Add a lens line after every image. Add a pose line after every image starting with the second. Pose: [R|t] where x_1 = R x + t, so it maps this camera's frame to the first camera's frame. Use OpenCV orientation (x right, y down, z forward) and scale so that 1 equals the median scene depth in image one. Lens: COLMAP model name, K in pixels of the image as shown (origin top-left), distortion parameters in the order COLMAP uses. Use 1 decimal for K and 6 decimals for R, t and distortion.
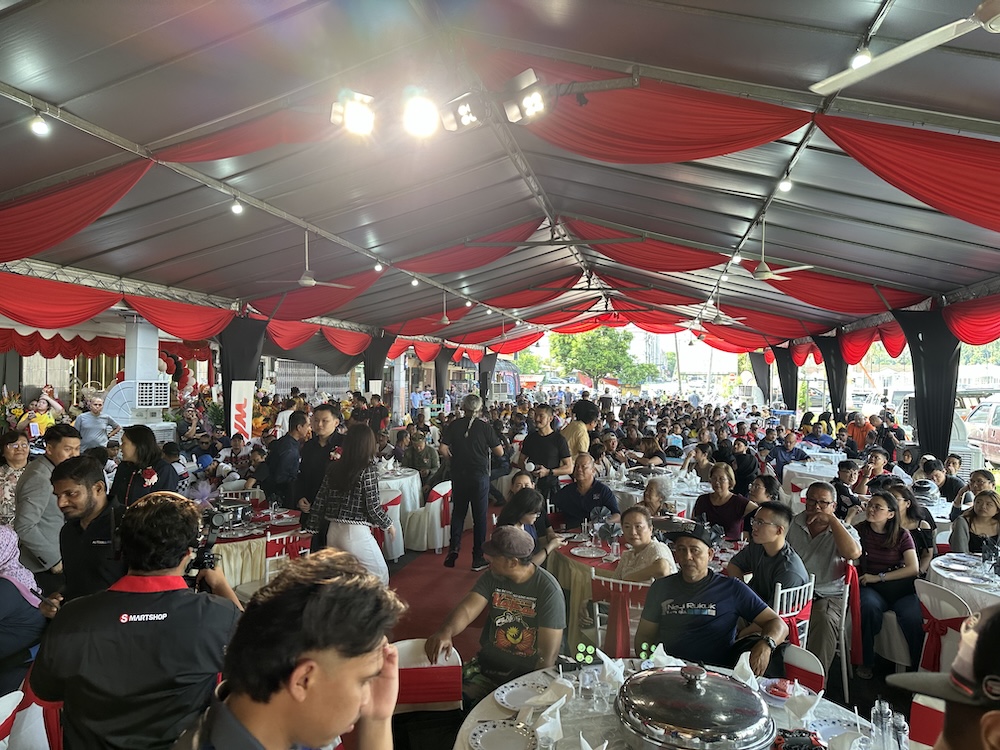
lens RADIAL K [[707.6, 0, 500.0], [0, 707.6, 375.0], [0, 0, 1]] dist [0.080879, -0.083240]
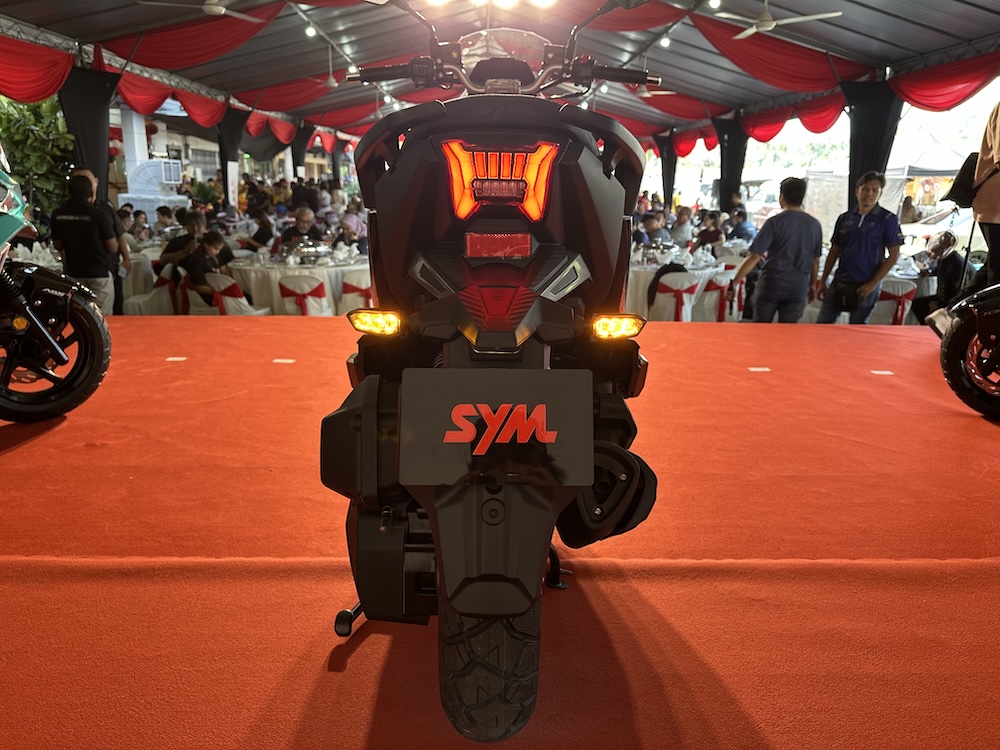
lens RADIAL K [[707.6, 0, 500.0], [0, 707.6, 375.0], [0, 0, 1]] dist [0.080879, -0.083240]
pose [[0.972518, -0.054255, 0.226419, -0.212737], [-0.008952, 0.963038, 0.269217, 0.023582], [-0.232656, -0.263845, 0.936086, -0.373227]]
